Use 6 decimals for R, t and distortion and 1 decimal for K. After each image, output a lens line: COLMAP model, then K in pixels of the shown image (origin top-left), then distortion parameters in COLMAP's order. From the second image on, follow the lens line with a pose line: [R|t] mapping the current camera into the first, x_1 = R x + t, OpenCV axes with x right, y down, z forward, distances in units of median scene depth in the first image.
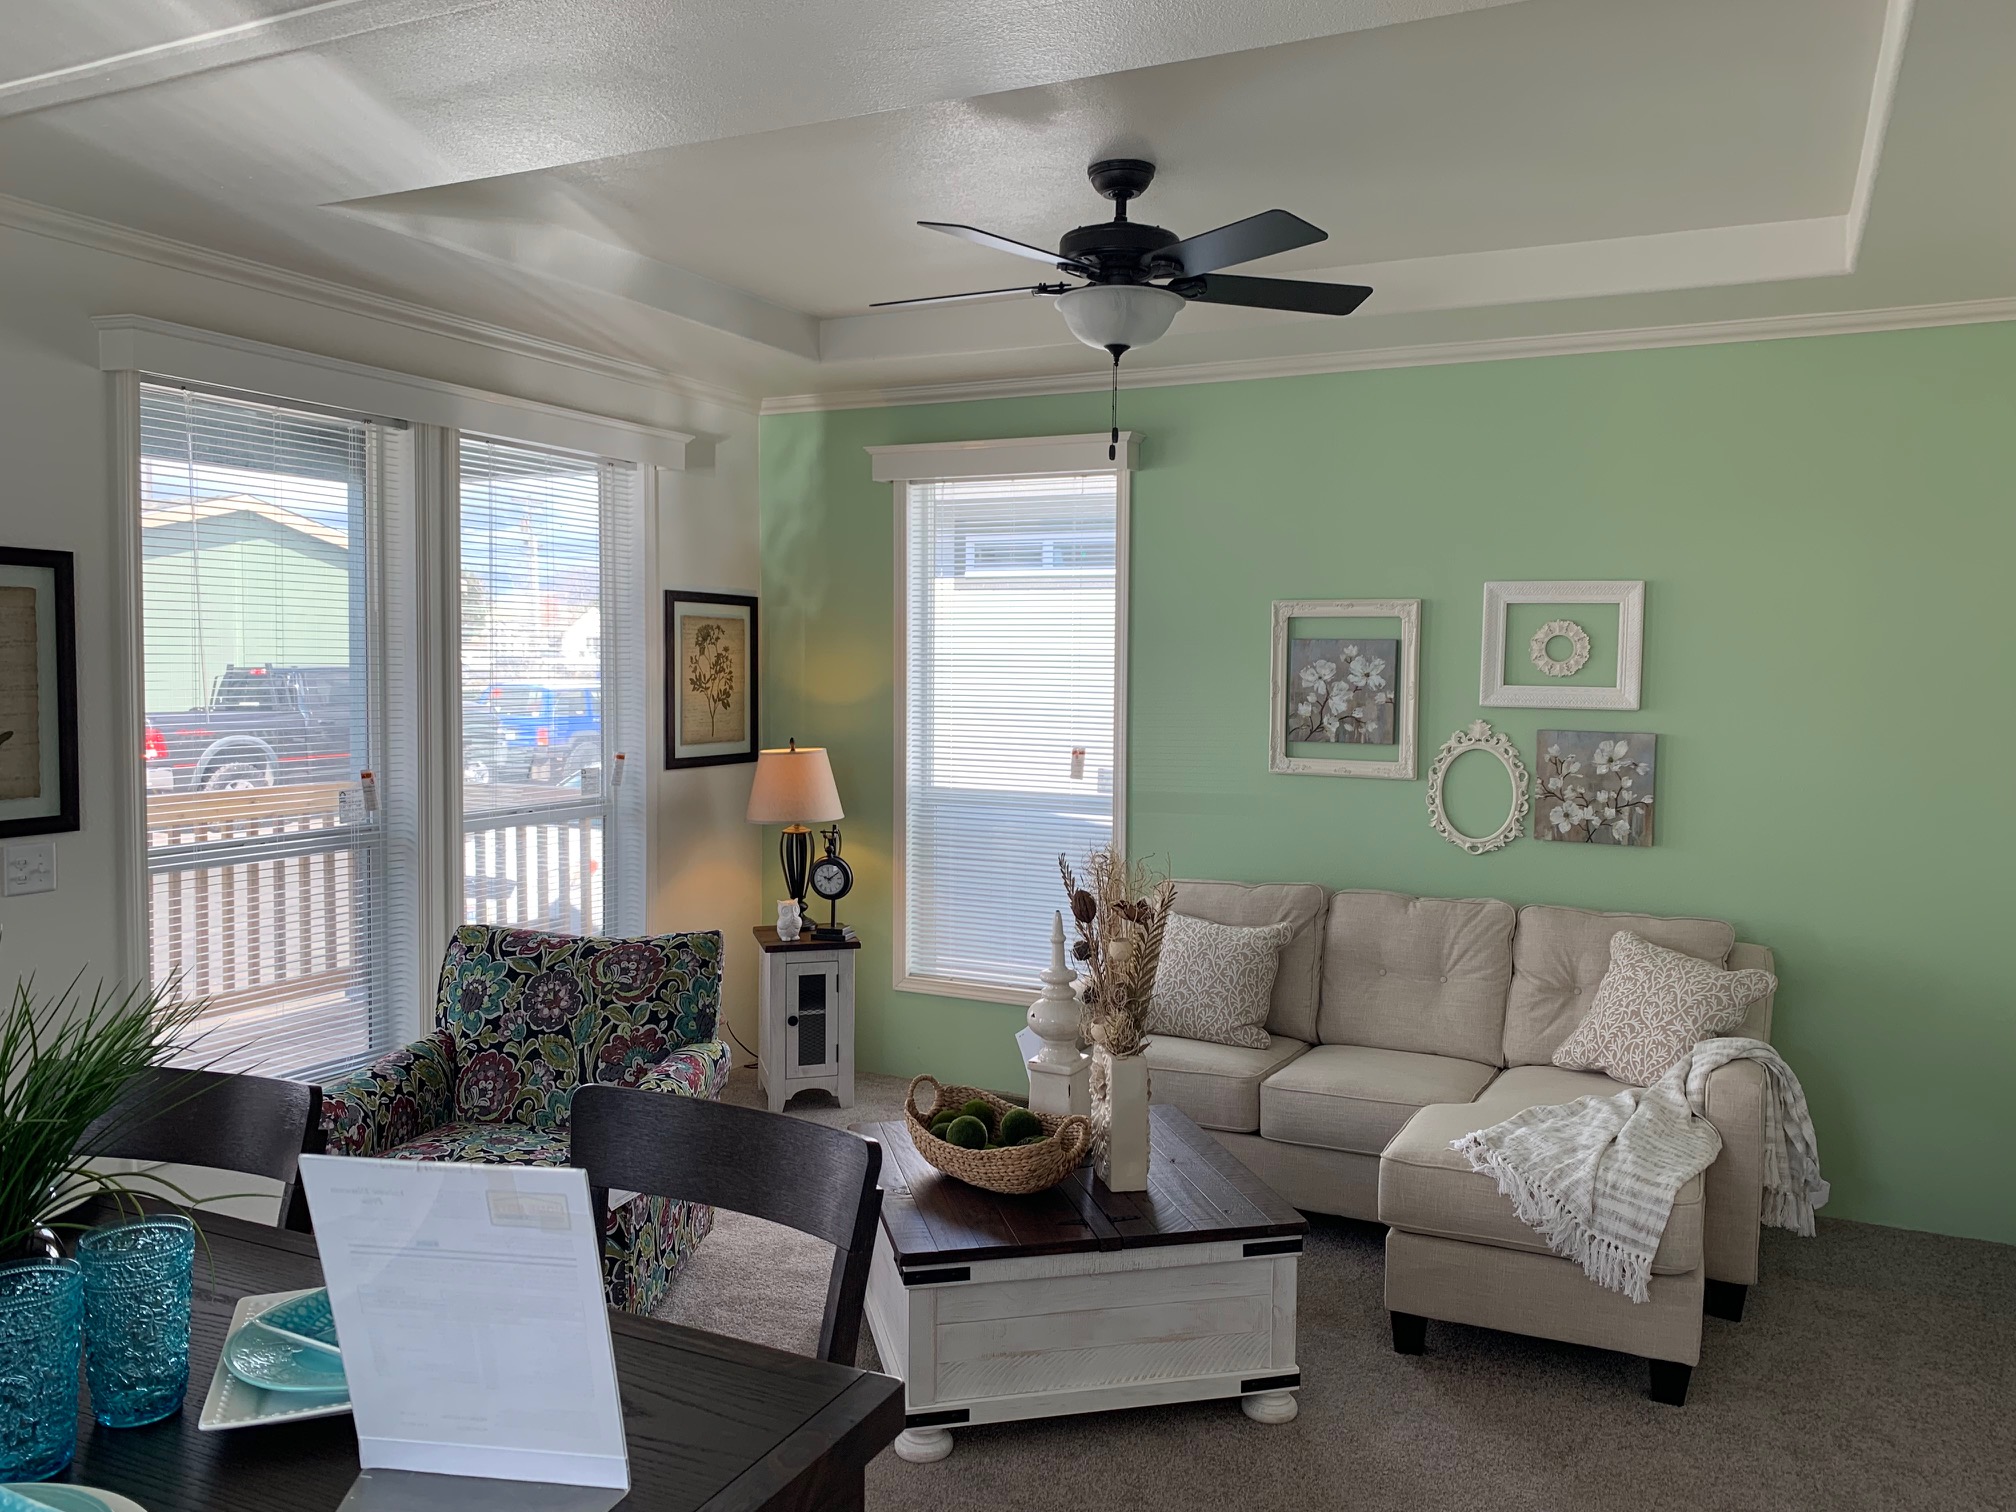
lens RADIAL K [[1545.8, 0, 1011.6], [0, 1545.8, 749.1], [0, 0, 1]] dist [0.046228, -0.058544]
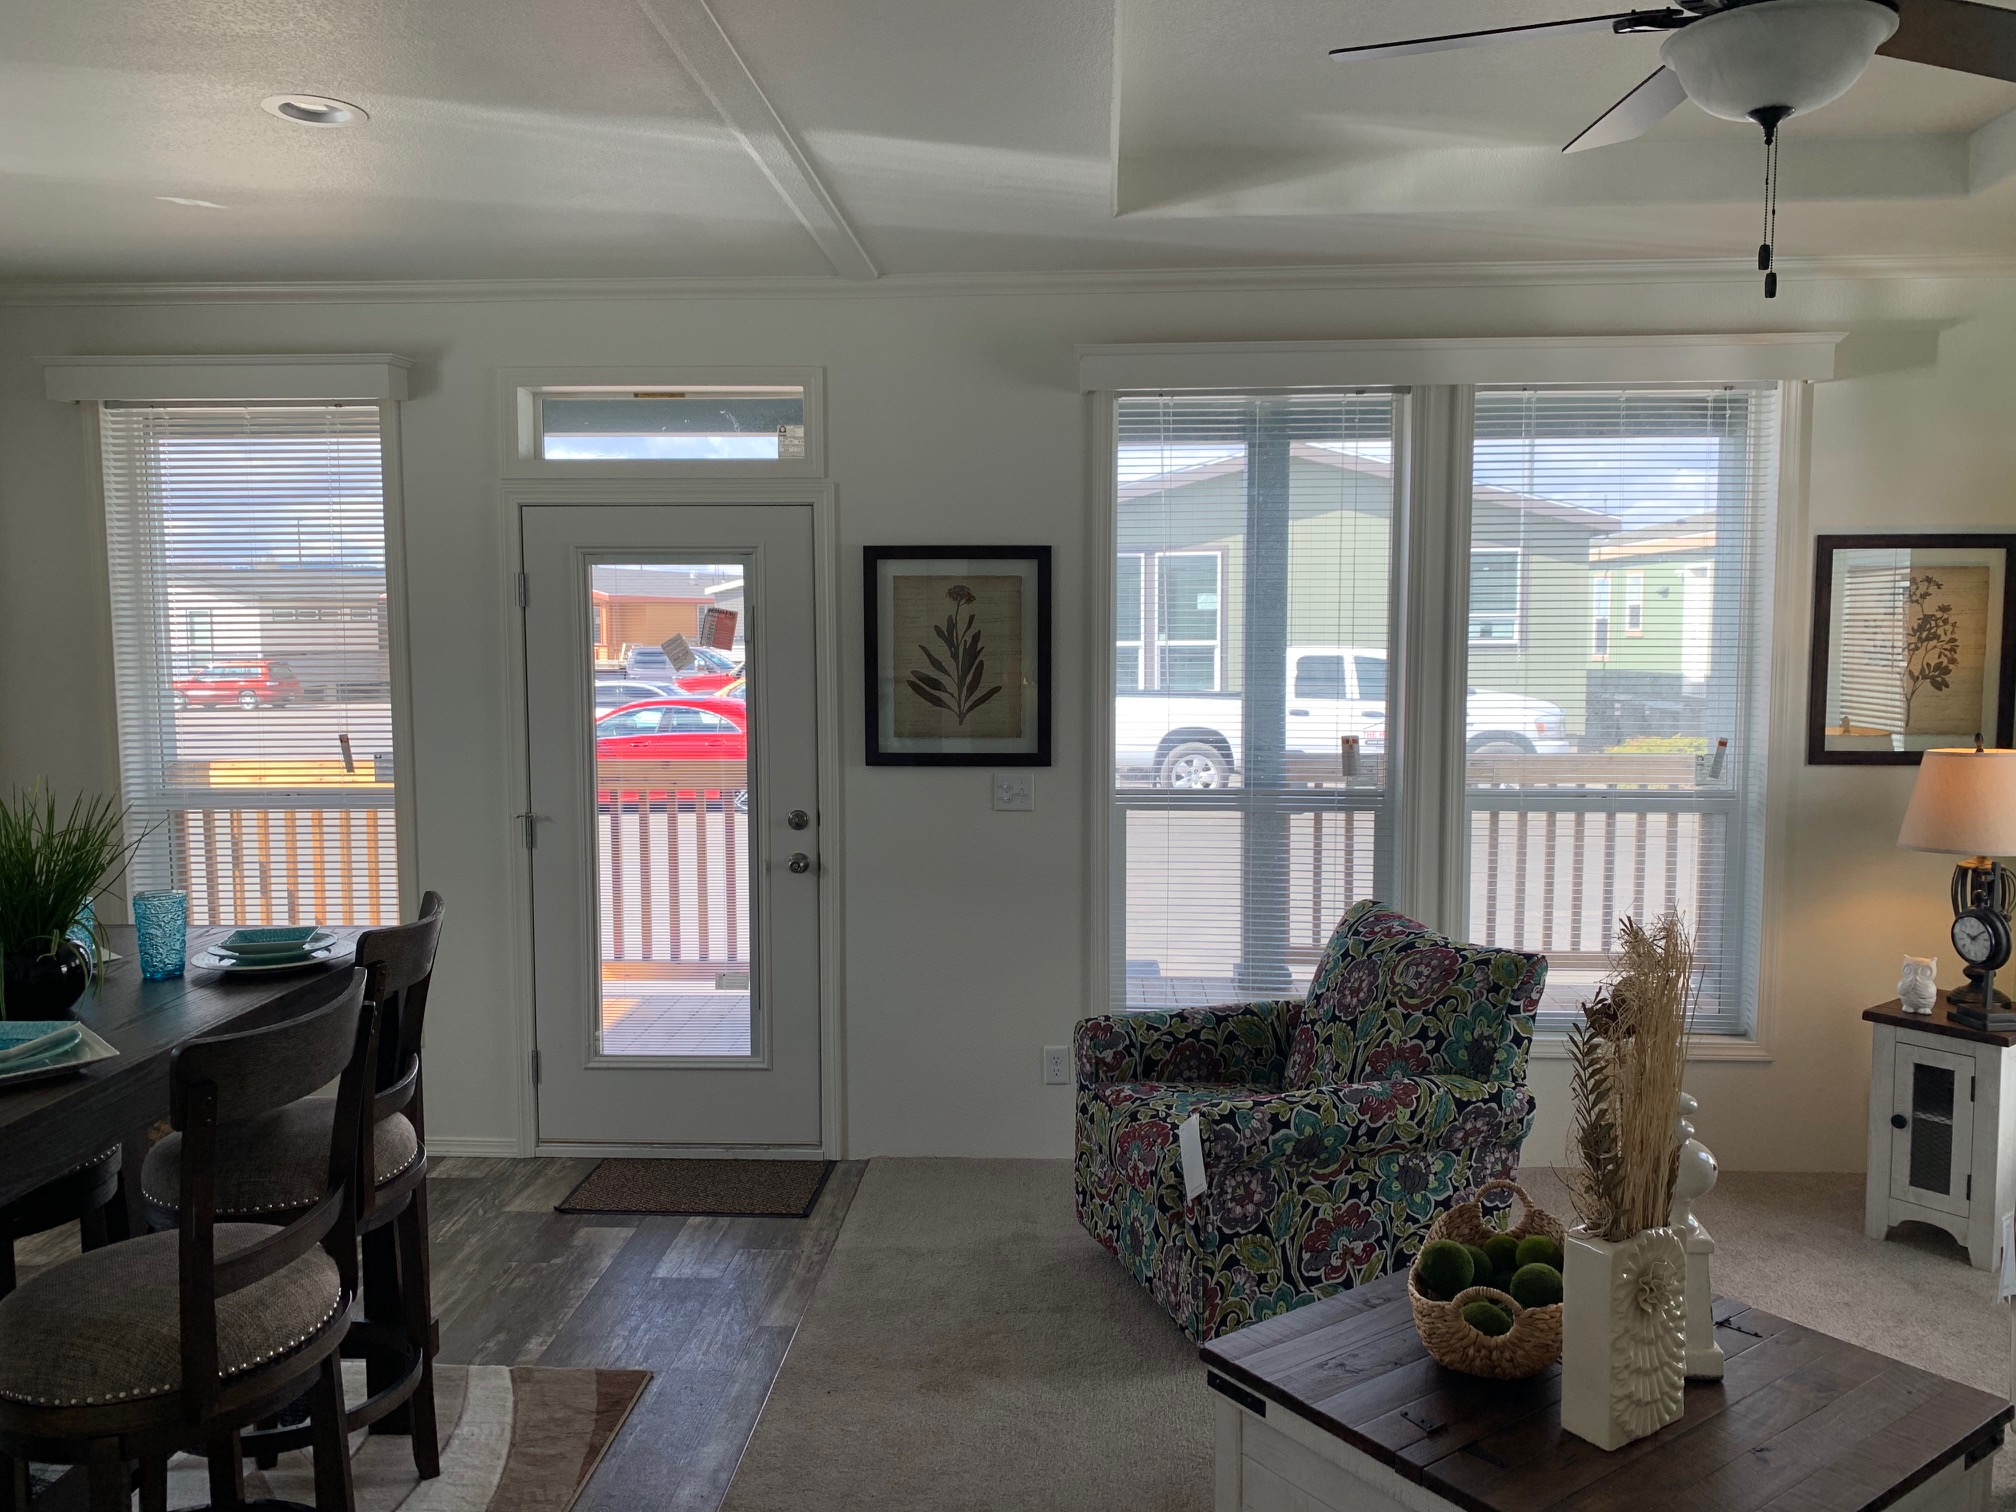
lens RADIAL K [[1545.8, 0, 1003.5], [0, 1545.8, 744.8], [0, 0, 1]] dist [0.046228, -0.058544]
pose [[0.383881, 0.064845, -0.921103, 0.472400], [-0.046760, 0.997616, 0.050743, -0.023845], [0.922198, 0.023592, 0.385999, 0.427579]]
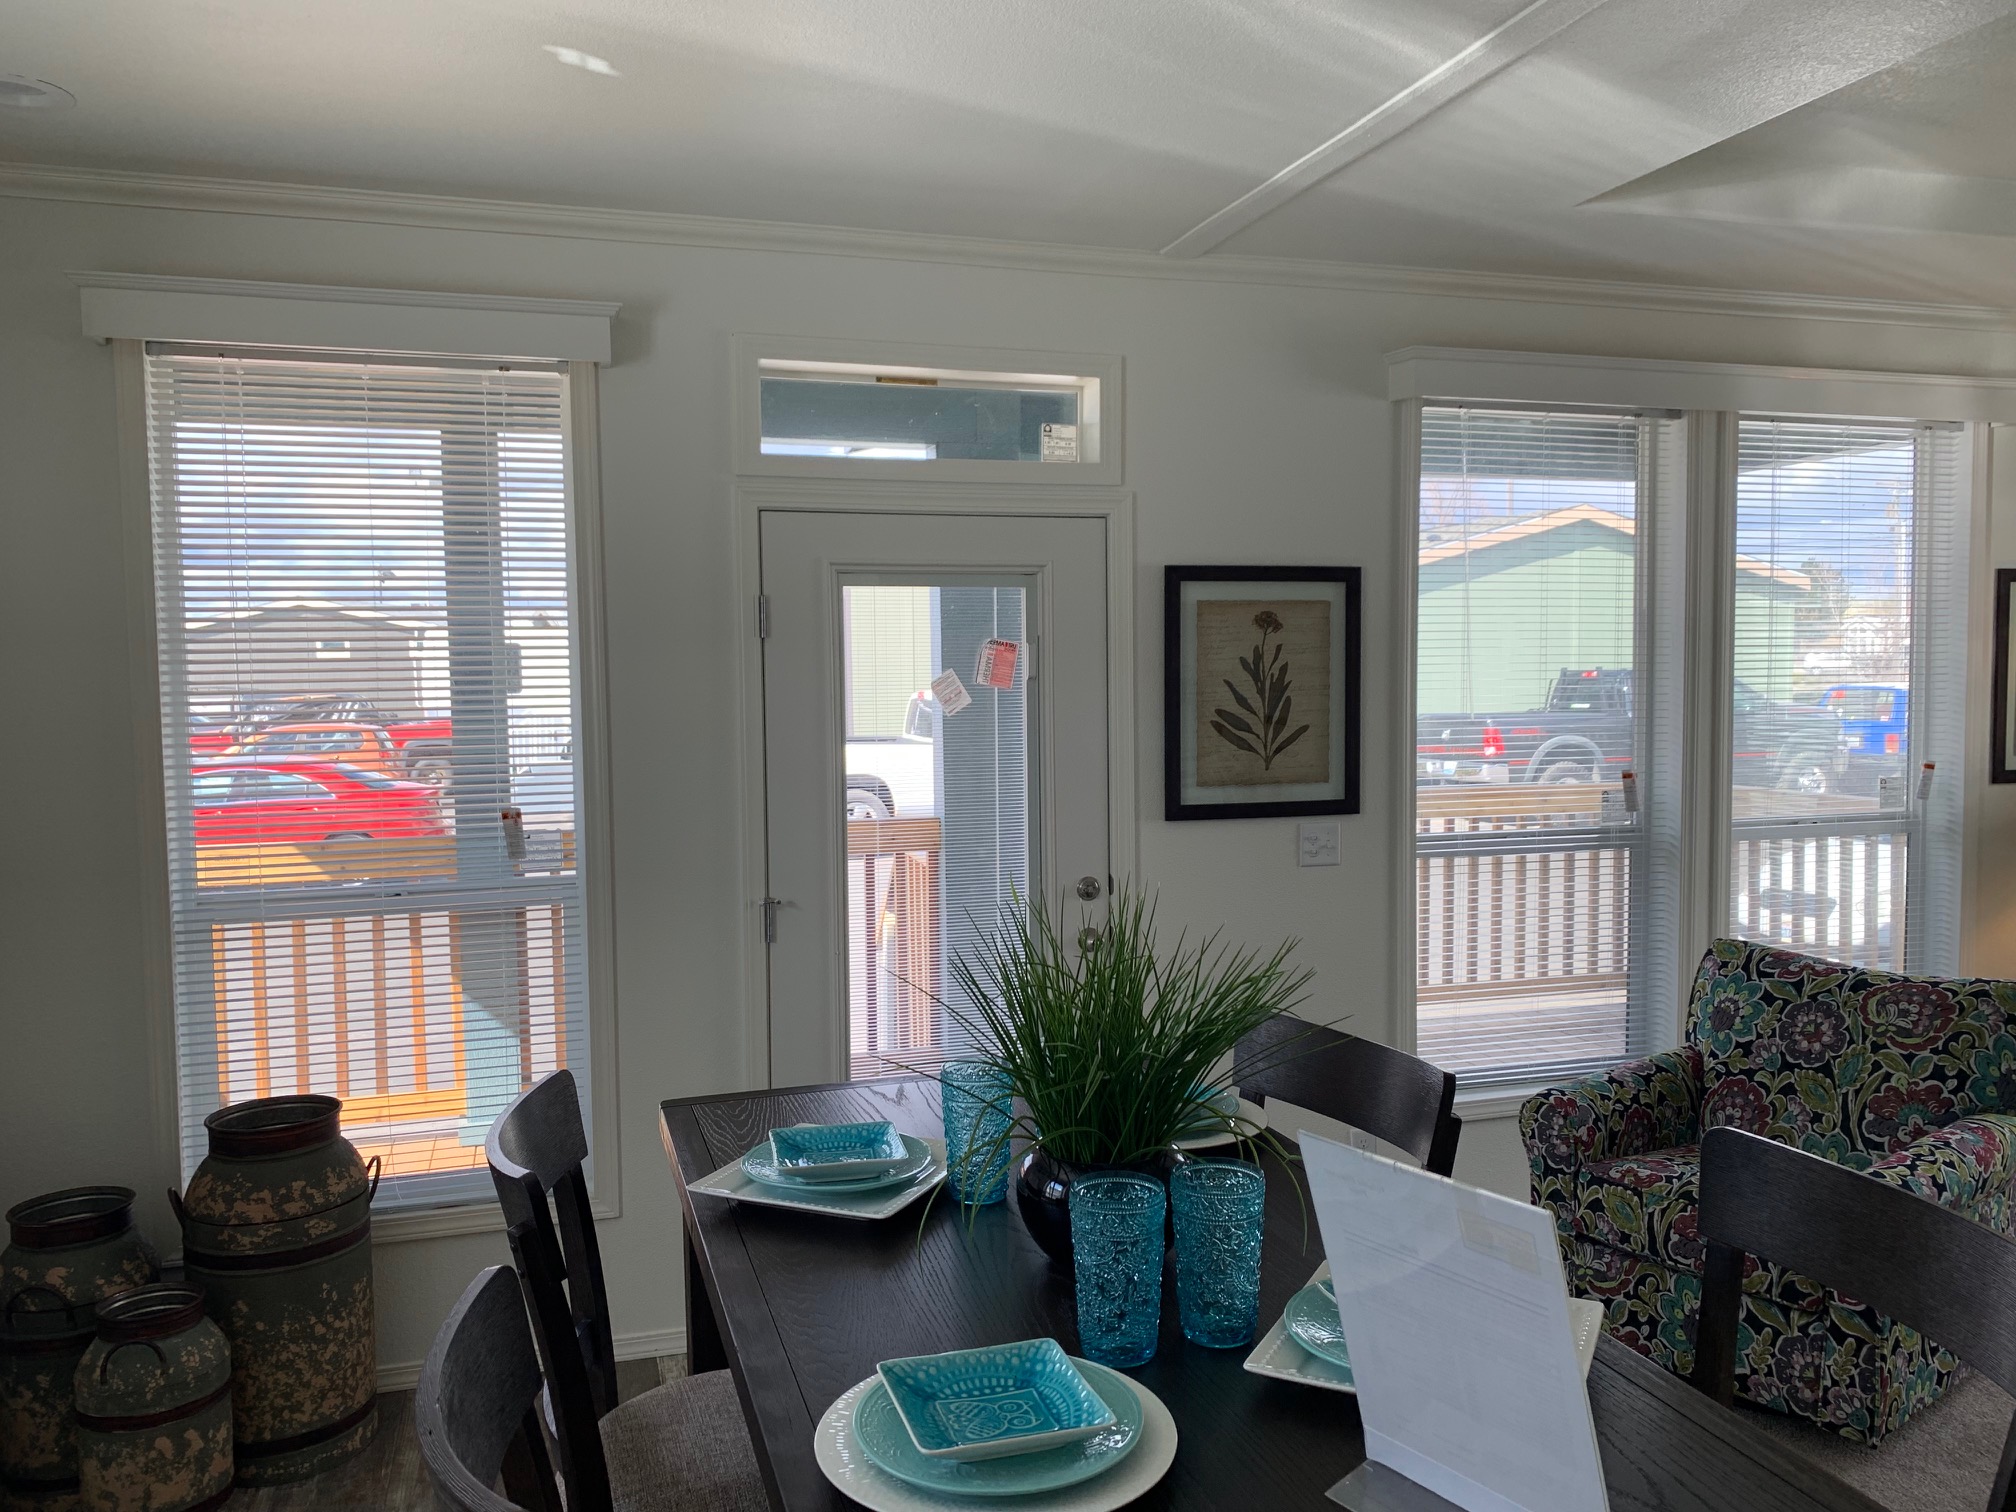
lens RADIAL K [[1545.8, 0, 996.8], [0, 1545.8, 744.9], [0, 0, 1]] dist [0.046228, -0.058544]
pose [[0.680405, 0.023093, -0.732472, 0.038648], [-0.026378, 0.999627, 0.007013, 0.001354], [0.732362, 0.014549, 0.680761, 0.038871]]
